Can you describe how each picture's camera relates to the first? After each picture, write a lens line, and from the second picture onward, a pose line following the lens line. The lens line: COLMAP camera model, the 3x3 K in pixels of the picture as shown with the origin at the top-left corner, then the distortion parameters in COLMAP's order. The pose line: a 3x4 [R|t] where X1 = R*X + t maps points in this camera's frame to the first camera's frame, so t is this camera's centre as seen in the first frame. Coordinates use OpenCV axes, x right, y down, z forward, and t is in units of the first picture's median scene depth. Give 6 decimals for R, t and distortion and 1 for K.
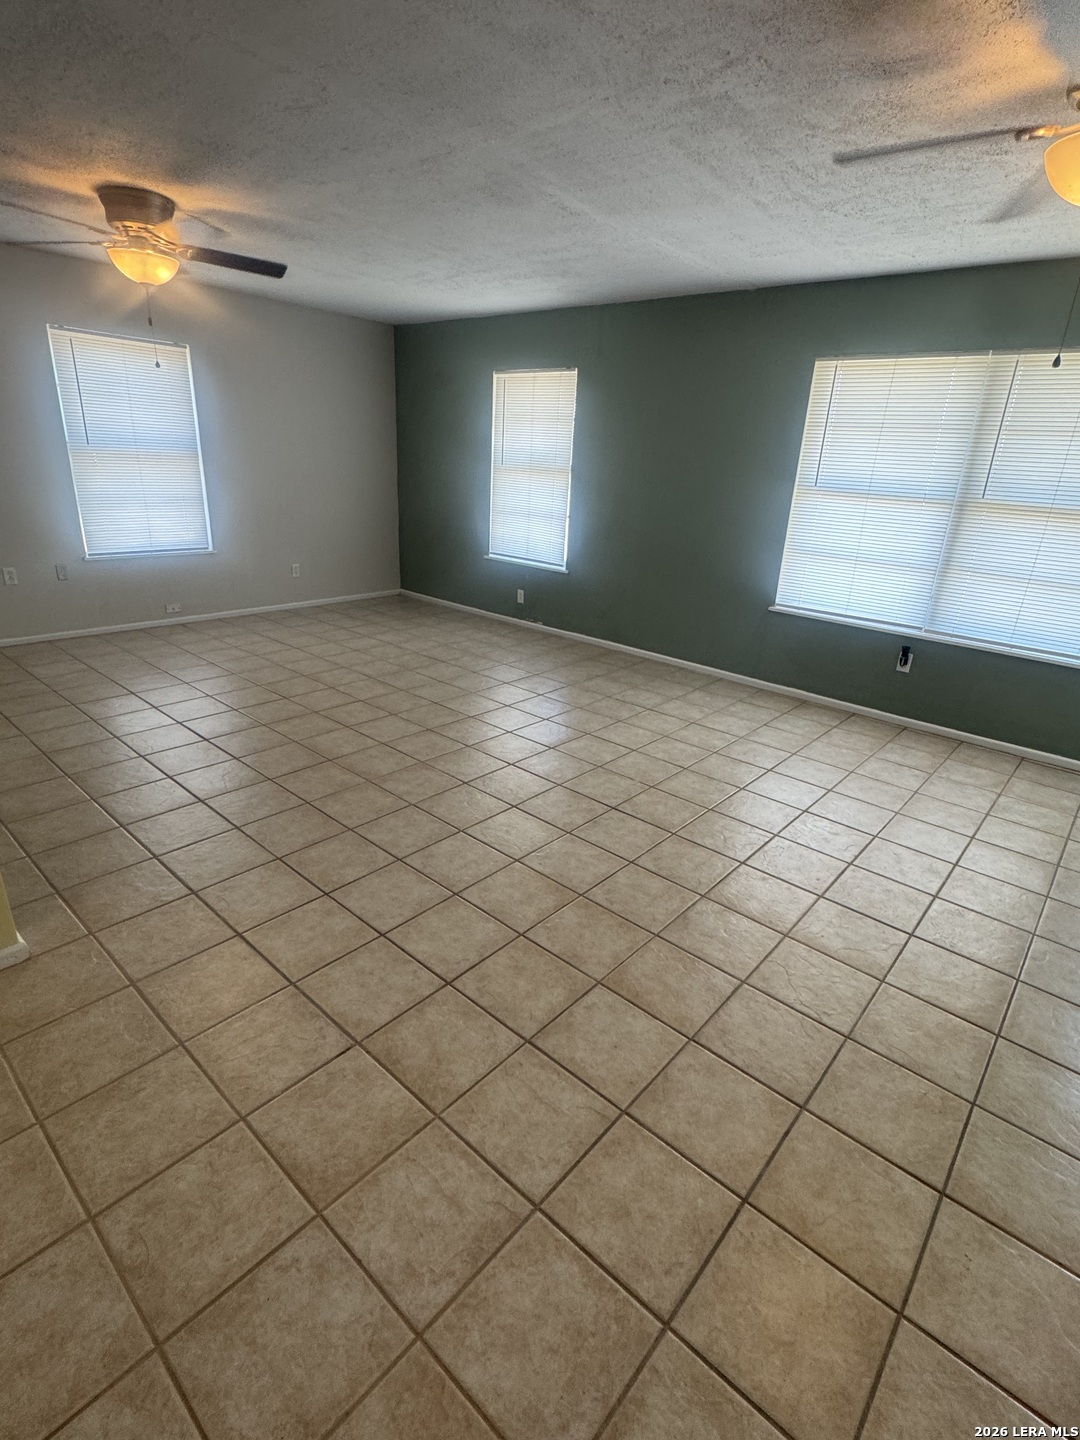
lens RADIAL K [[700.7, 0, 544.7], [0, 700.7, 717.9], [0, 0, 1]] dist [0.000920, 0.000107]
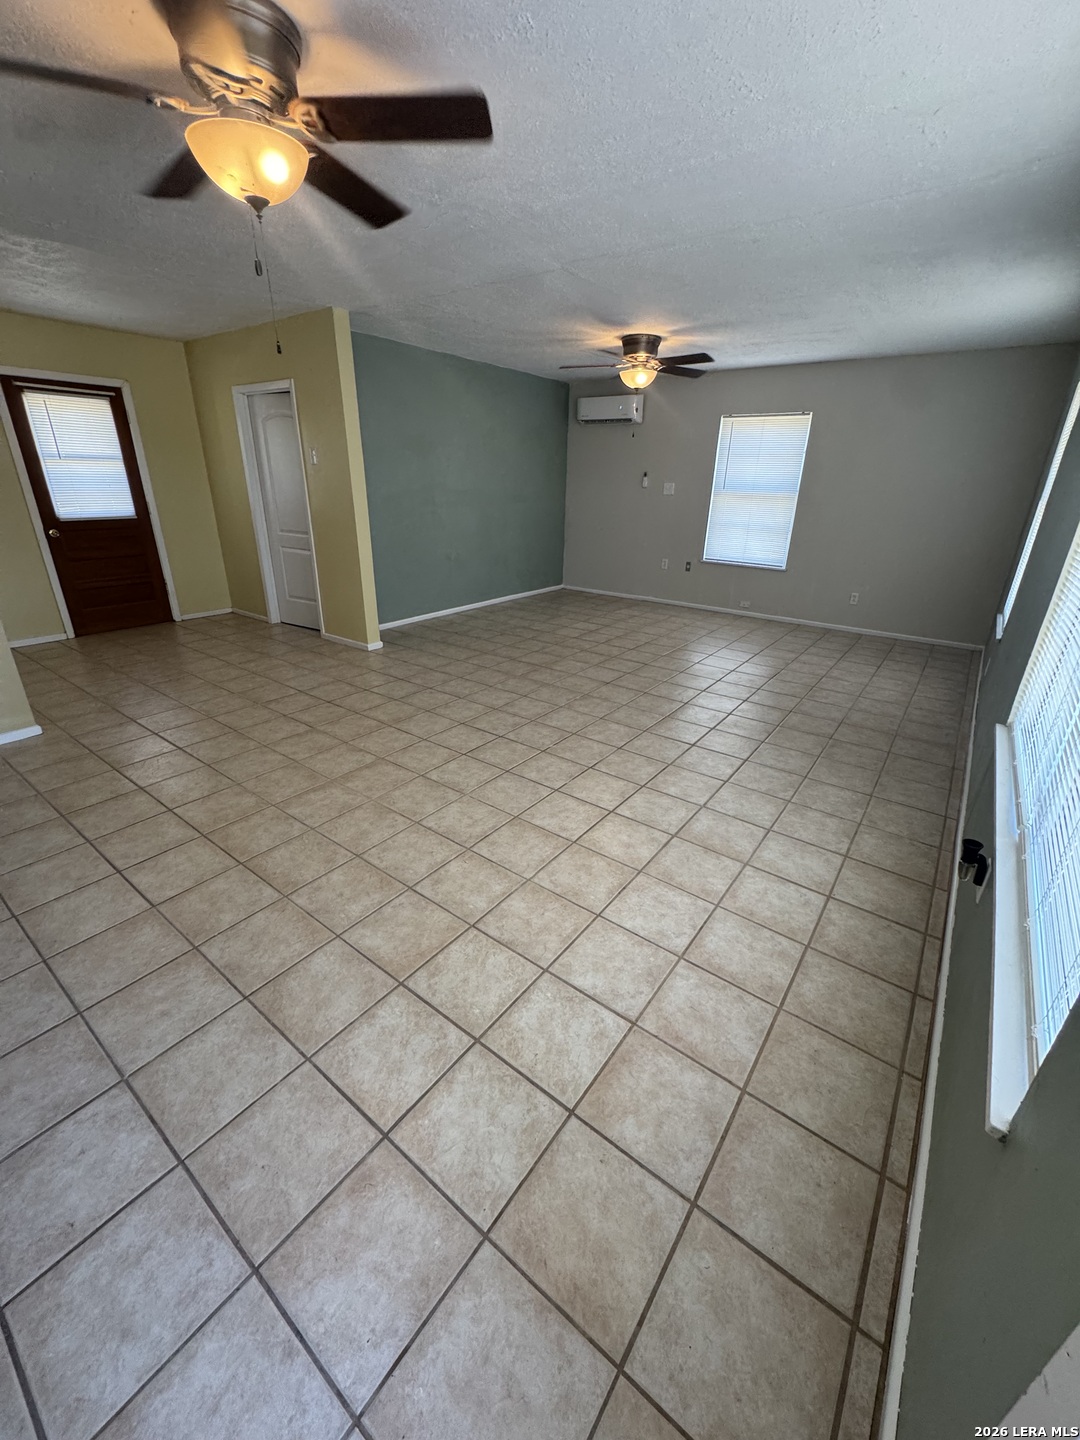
lens RADIAL K [[572.2, 0, 544.5], [0, 572.2, 722.2], [0, 0, 1]] dist [-0.000028, 0.000040]
pose [[0.084932, 0.343380, -0.935348, 0.818646], [-0.368892, 0.882870, 0.290618, -0.178152], [0.925584, 0.320359, 0.201654, 0.624086]]
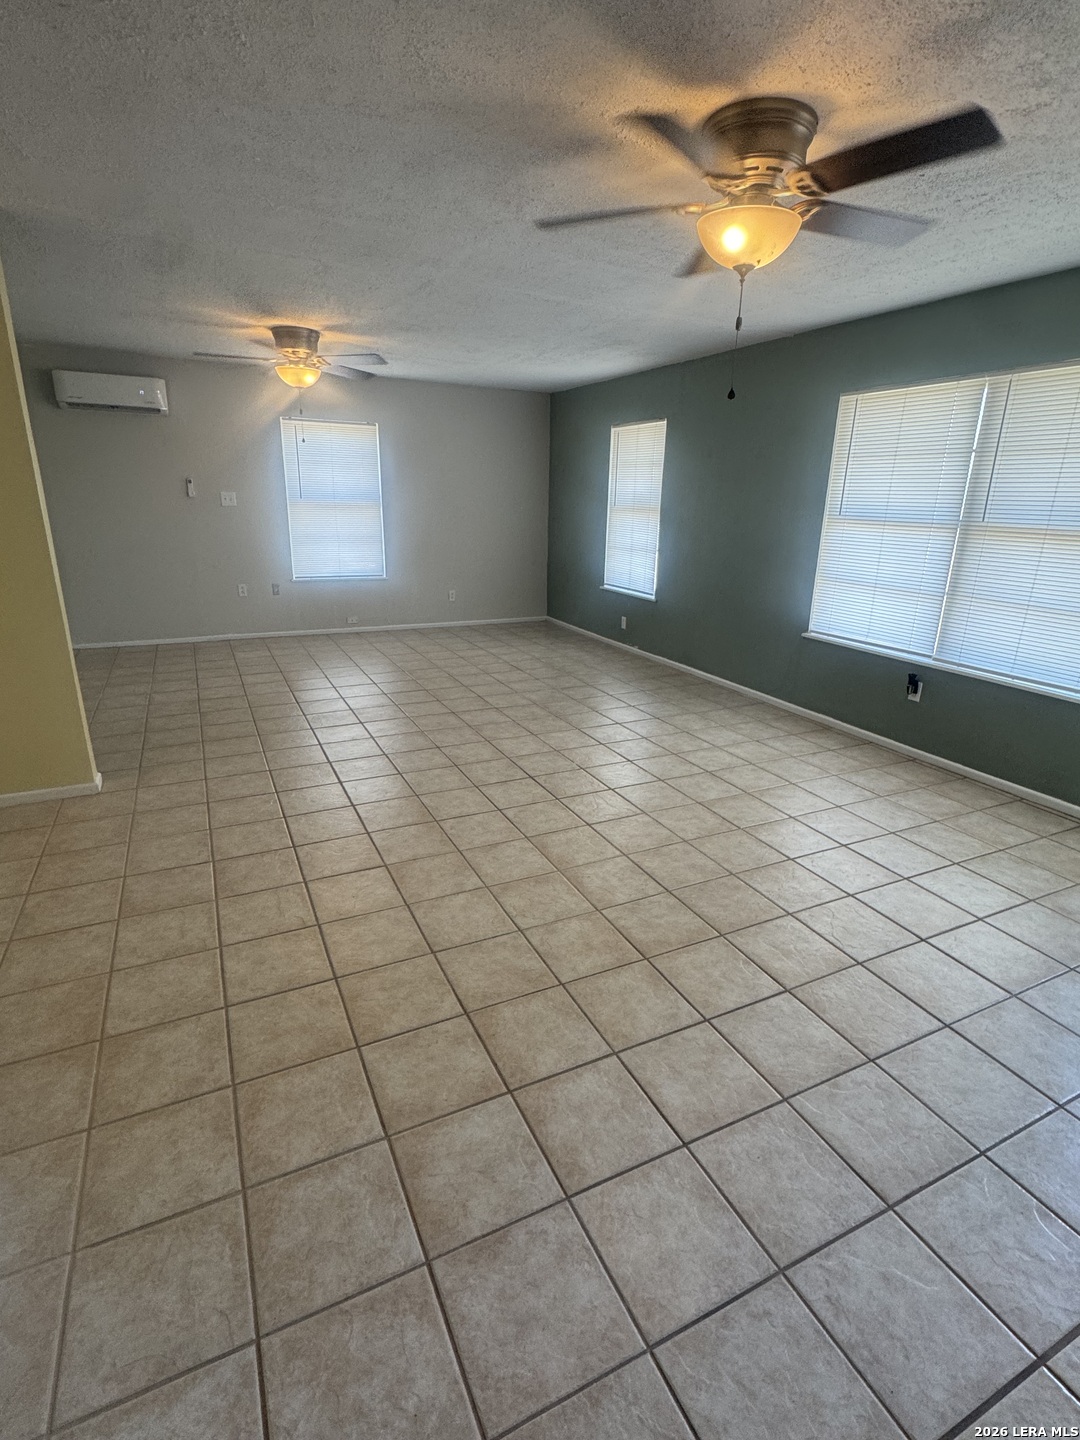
lens RADIAL K [[700.7, 0, 544.7], [0, 700.7, 717.9], [0, 0, 1]] dist [0.000920, 0.000107]
pose [[0.922172, 0.086041, -0.377088, 0.414338], [-0.111229, 0.992753, -0.045491, 0.058828], [0.370442, 0.083894, 0.925059, -0.081364]]
